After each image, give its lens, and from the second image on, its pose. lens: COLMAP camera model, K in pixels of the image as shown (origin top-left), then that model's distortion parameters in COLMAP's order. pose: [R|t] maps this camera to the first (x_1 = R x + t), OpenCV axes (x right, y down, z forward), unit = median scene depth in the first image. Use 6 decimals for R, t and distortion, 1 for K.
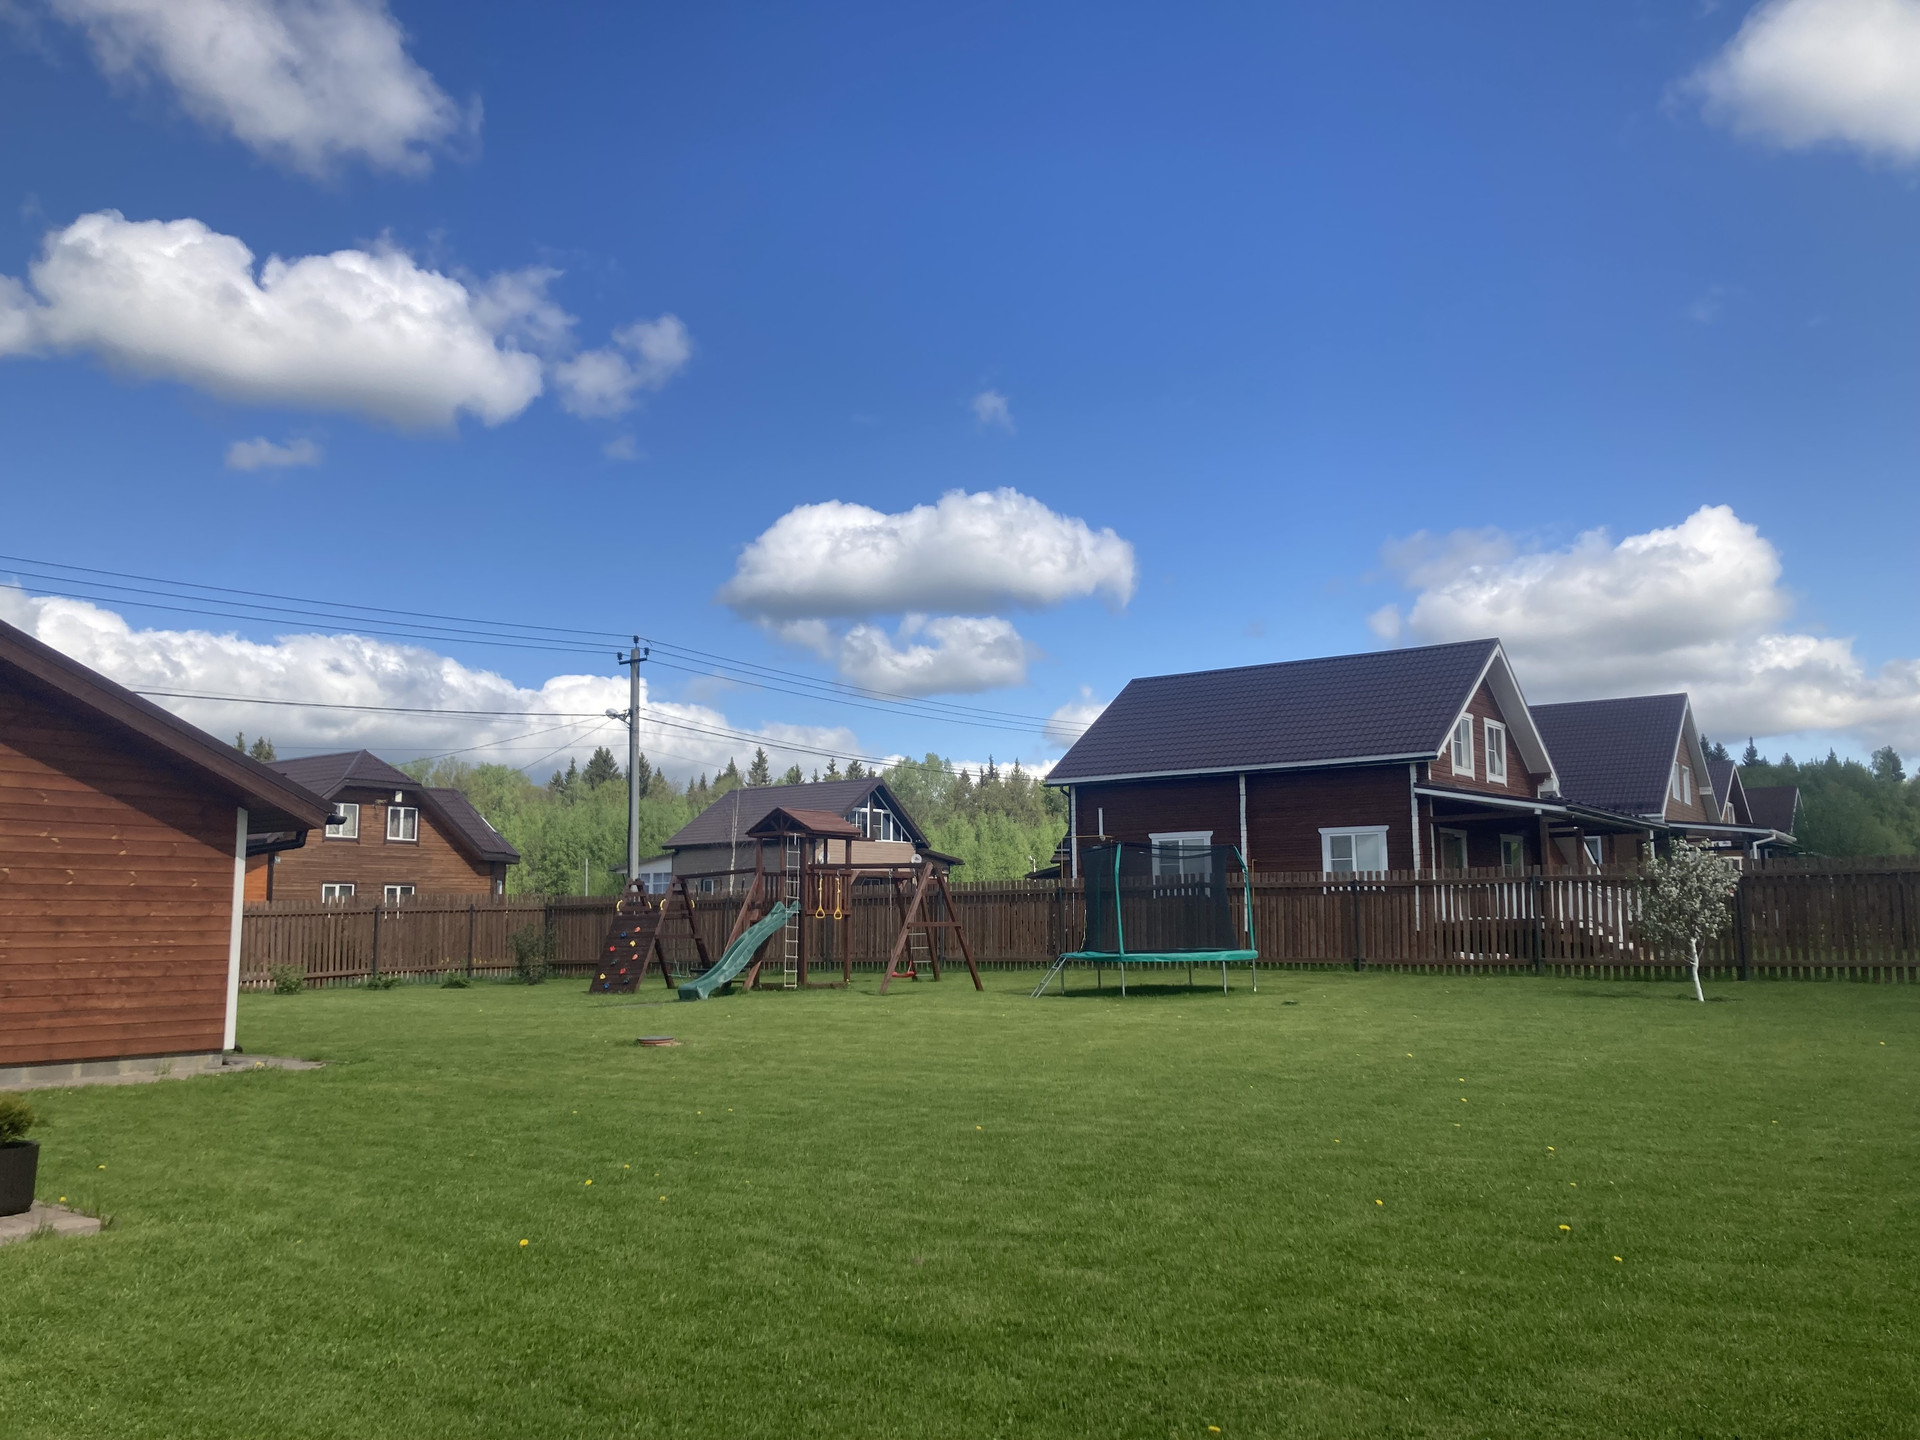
lens RADIAL K [[1552.3, 0, 960.0], [0, 1552.3, 720.0], [0, 0, 1]] dist [0.014033, 0.010875]
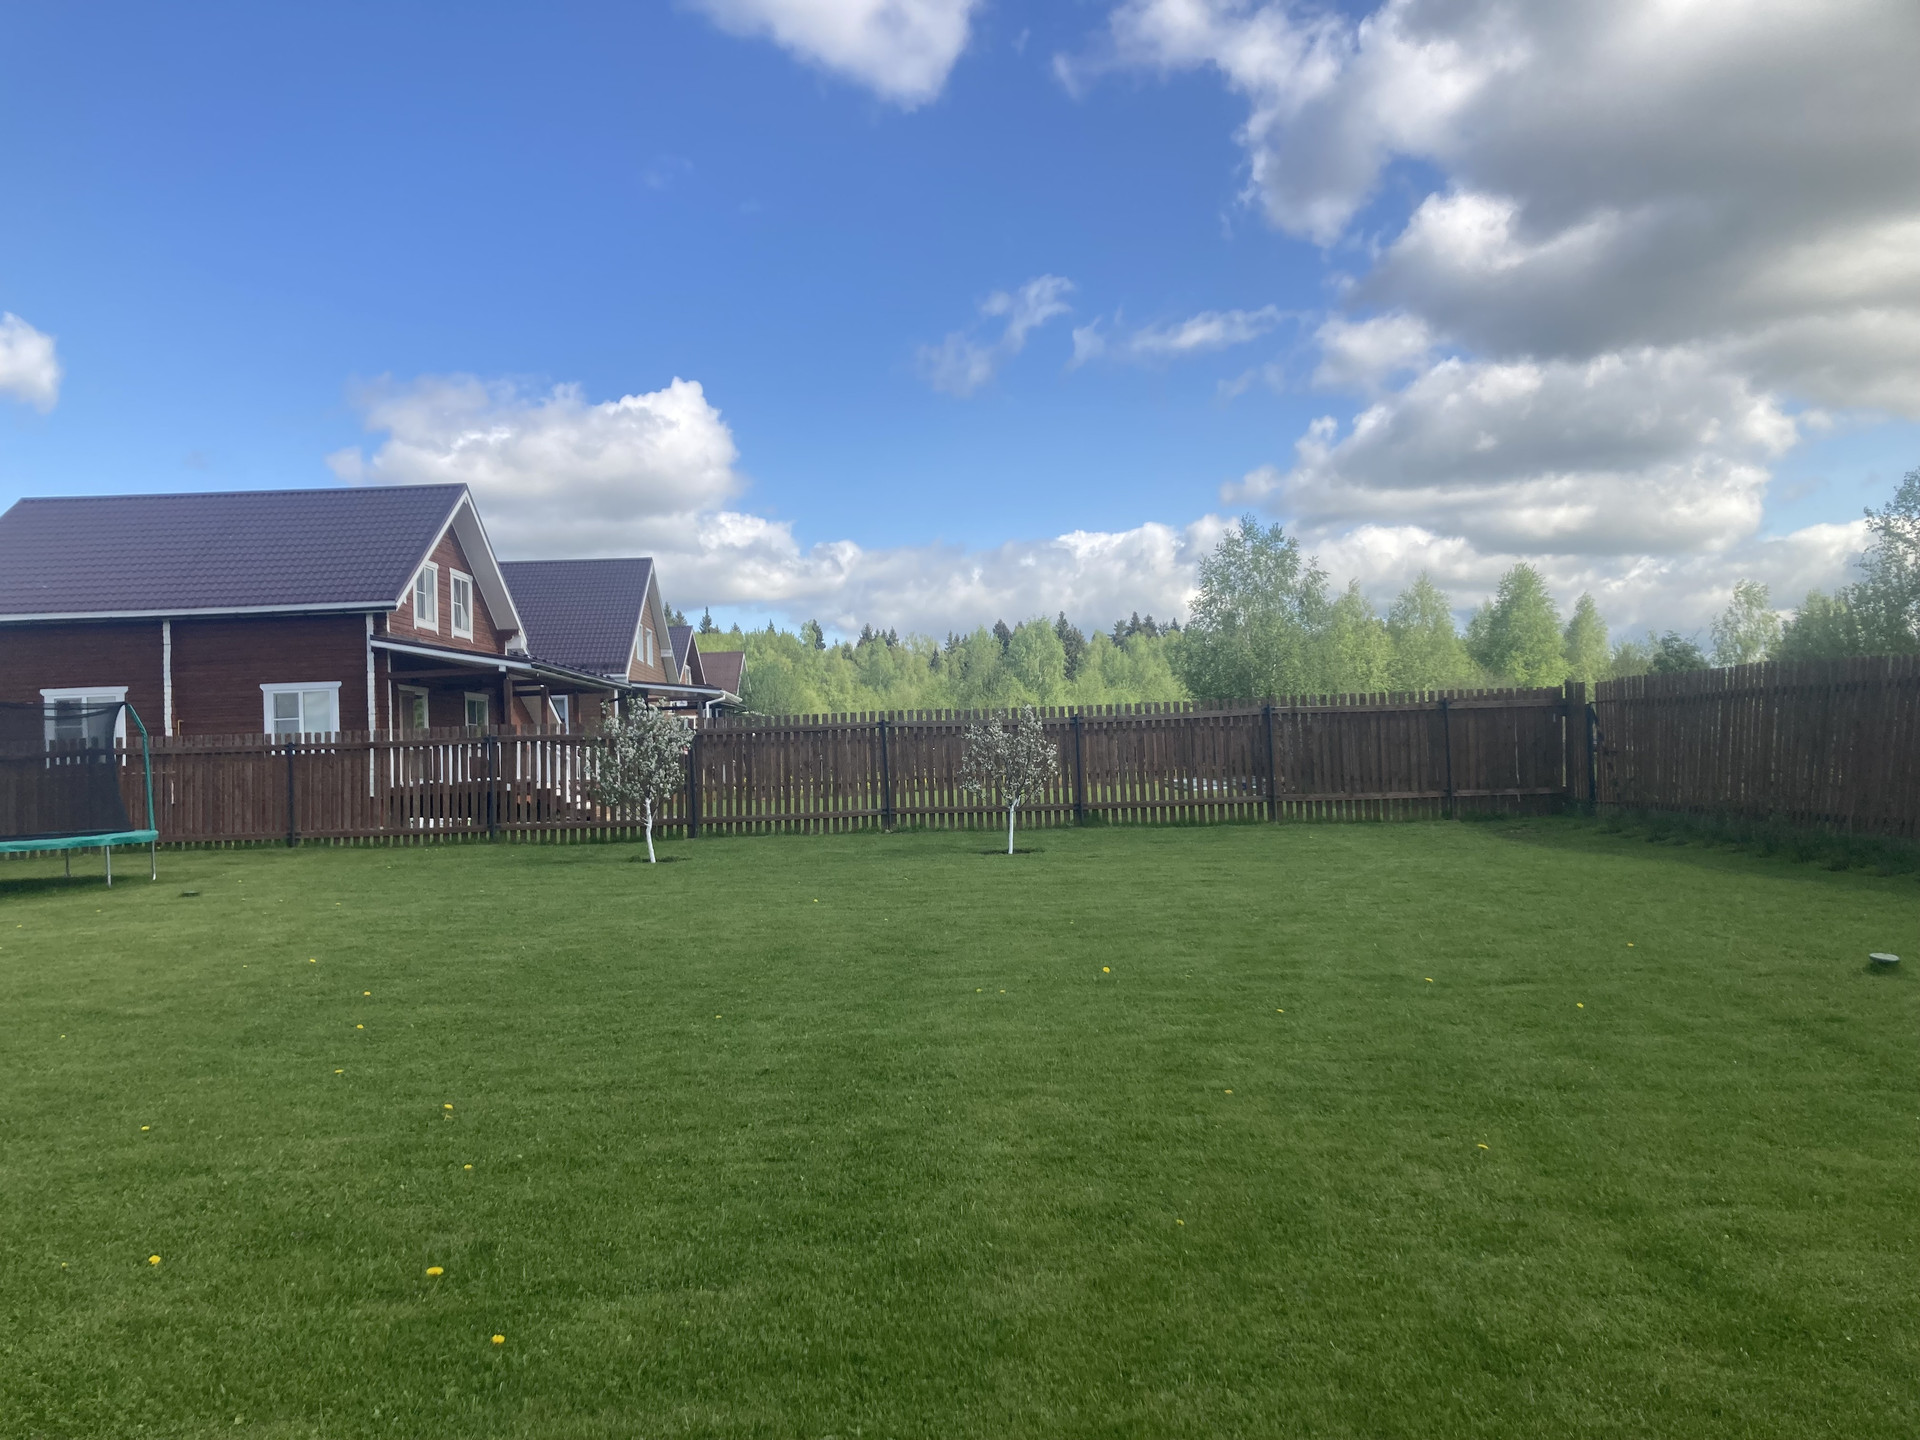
lens RADIAL K [[1546.4, 0, 969.9], [0, 1546.4, 743.9], [0, 0, 1]] dist [0.173244, -0.414025]
pose [[0.803262, -0.012235, 0.595500, 0.041295], [-0.050417, 0.994804, 0.088446, 0.007465], [-0.593488, -0.101069, 0.798472, 0.083224]]
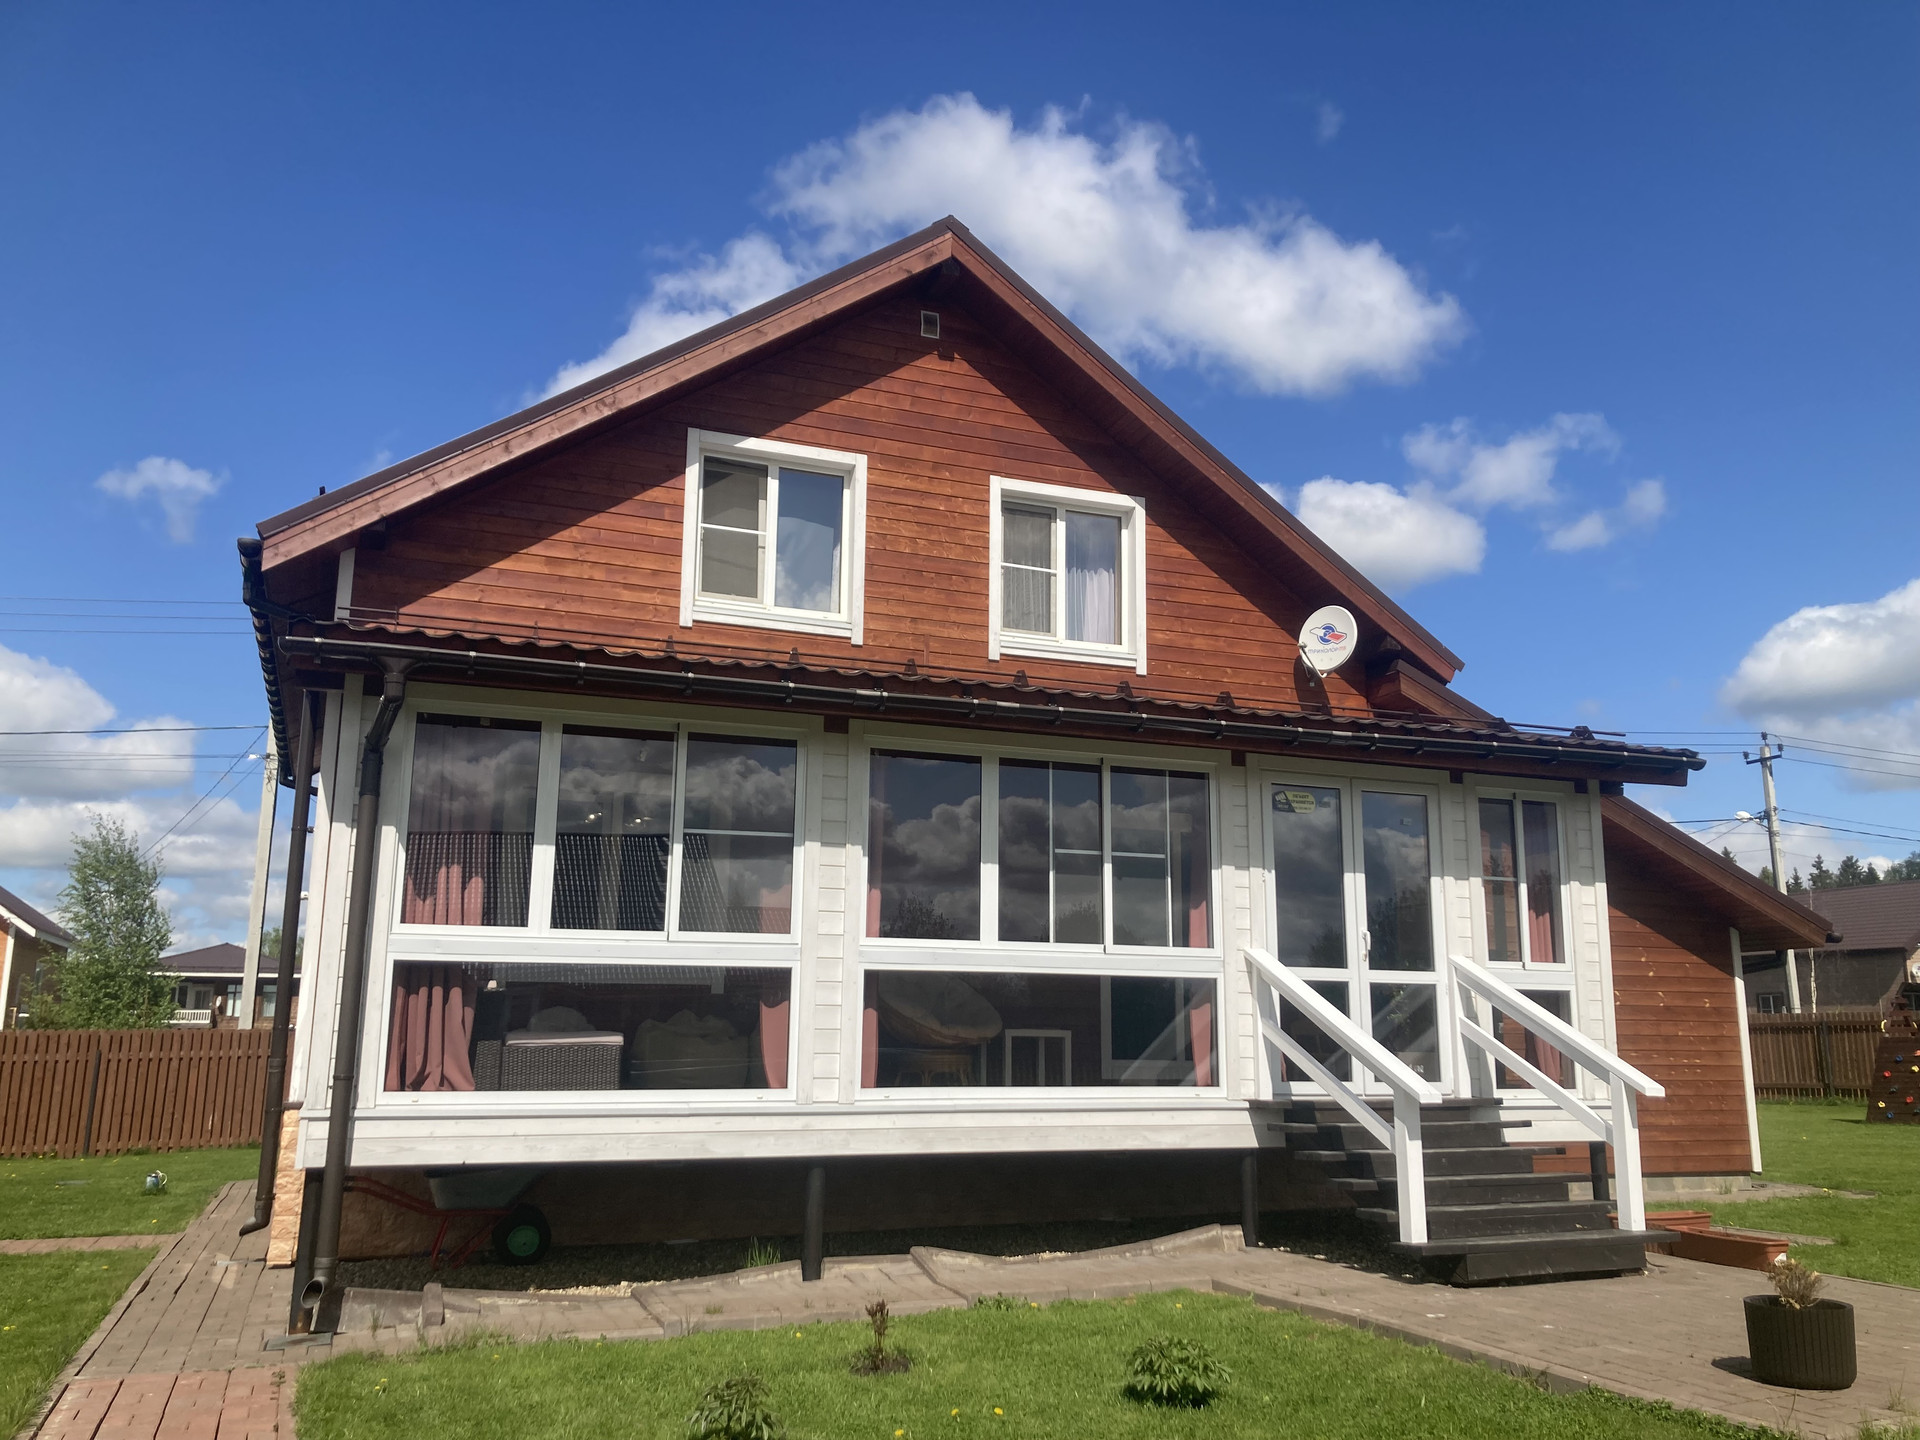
lens RADIAL K [[1572.9, 0, 1002.6], [0, 1572.9, 722.9], [0, 0, 1]] dist [0.002964, 0.011653]
pose [[0.860162, -0.092137, -0.501629, -0.256762], [0.057349, 0.994782, -0.084378, -0.012925], [0.506786, 0.043811, 0.860958, -0.095754]]
